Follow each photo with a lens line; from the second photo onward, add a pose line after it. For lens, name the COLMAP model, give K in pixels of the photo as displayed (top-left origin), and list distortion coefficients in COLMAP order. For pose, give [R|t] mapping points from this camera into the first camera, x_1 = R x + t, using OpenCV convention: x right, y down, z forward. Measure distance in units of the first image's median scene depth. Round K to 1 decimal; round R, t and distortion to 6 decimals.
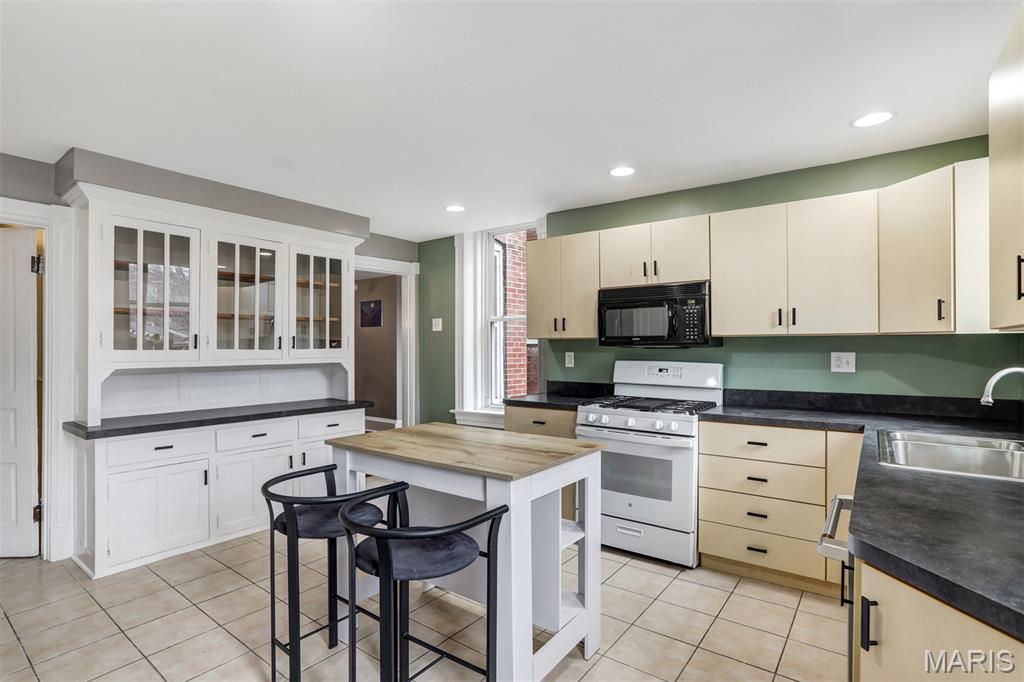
lens RADIAL K [[516.3, 0, 512.0], [0, 516.3, 341.0], [0, 0, 1]] dist [-0.018595, 0.000120]
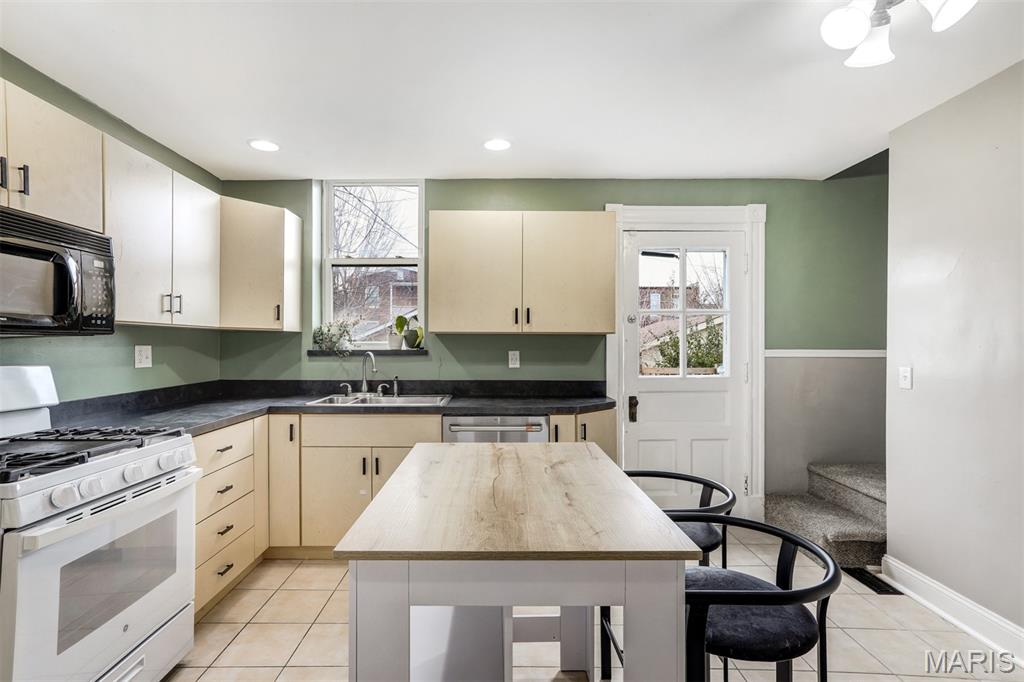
lens RADIAL K [[491.9, 0, 481.8], [0, 491.9, 346.1], [0, 0, 1]] dist [-0.013030, 0.025436]
pose [[-0.563550, -0.001443, 0.826080, -0.382663], [-0.009095, 0.999949, -0.004458, 0.019840], [-0.826032, -0.010025, -0.563535, 0.920402]]
